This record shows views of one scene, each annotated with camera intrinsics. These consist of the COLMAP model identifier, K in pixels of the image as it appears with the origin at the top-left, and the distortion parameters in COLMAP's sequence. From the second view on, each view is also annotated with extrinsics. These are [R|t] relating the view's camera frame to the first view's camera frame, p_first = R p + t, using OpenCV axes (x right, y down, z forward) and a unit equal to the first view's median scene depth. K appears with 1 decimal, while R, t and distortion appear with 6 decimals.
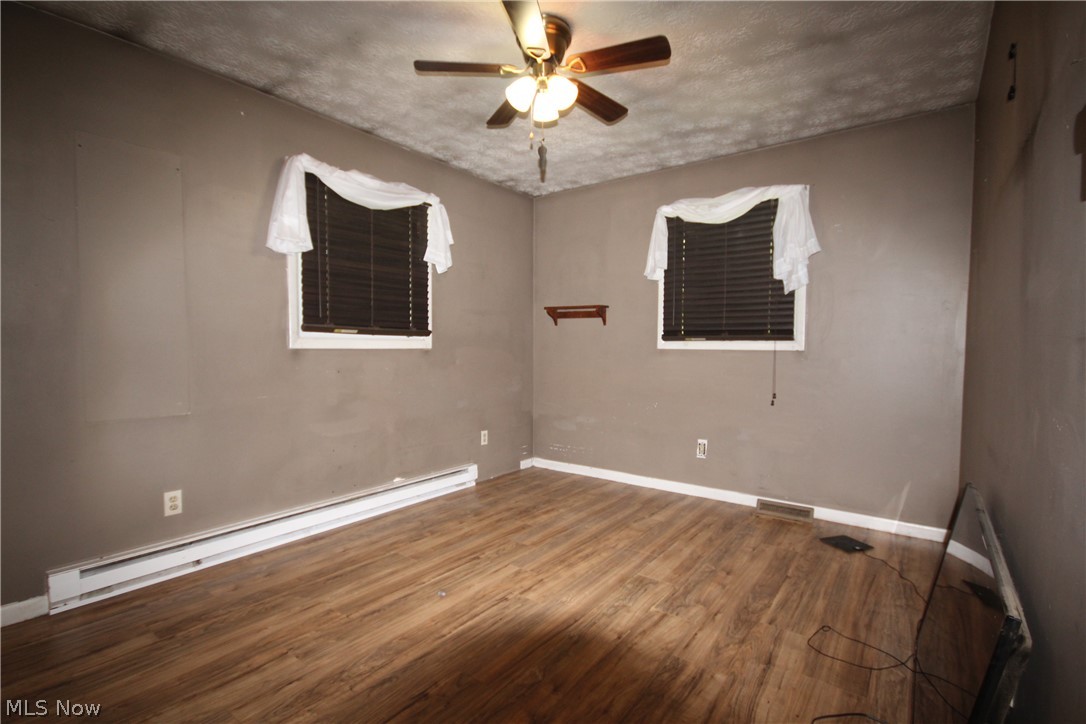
lens RADIAL K [[502.3, 0, 546.9], [0, 502.3, 365.5], [0, 0, 1]] dist [-0.000154, -0.000452]
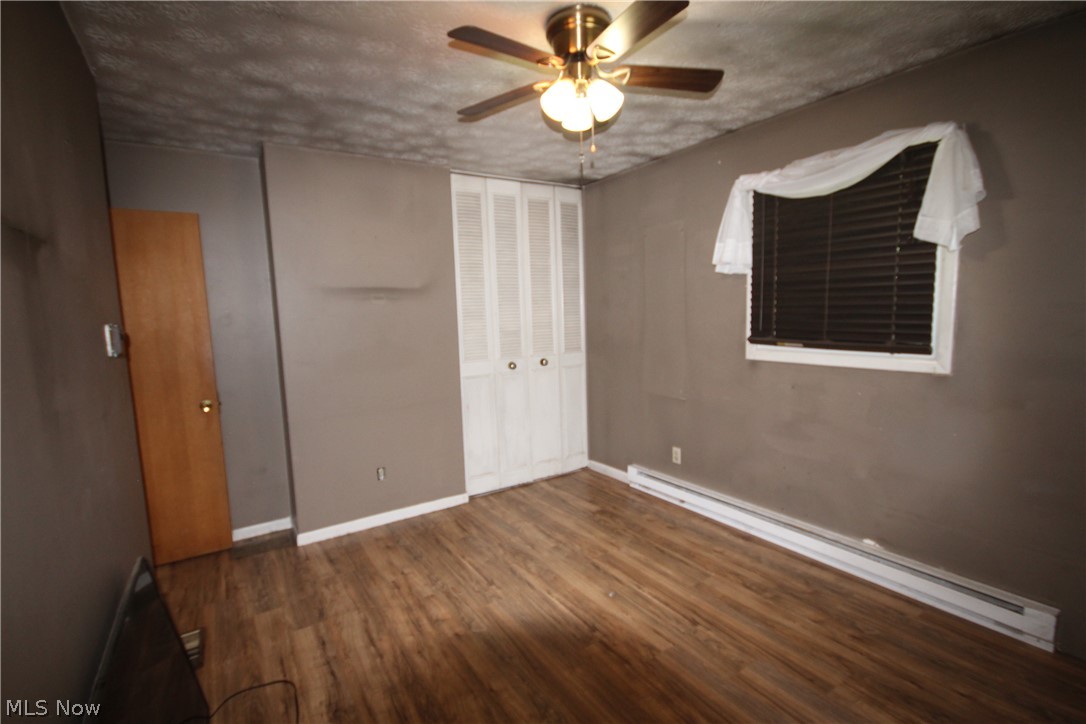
lens RADIAL K [[502.3, 0, 547.4], [0, 502.3, 362.8], [0, 0, 1]] dist [-0.000154, -0.000452]
pose [[-0.339505, 0.100783, -0.935189, 0.700255], [-0.011212, 0.993739, 0.111163, -0.151499], [0.940537, 0.048226, -0.336250, 1.021761]]
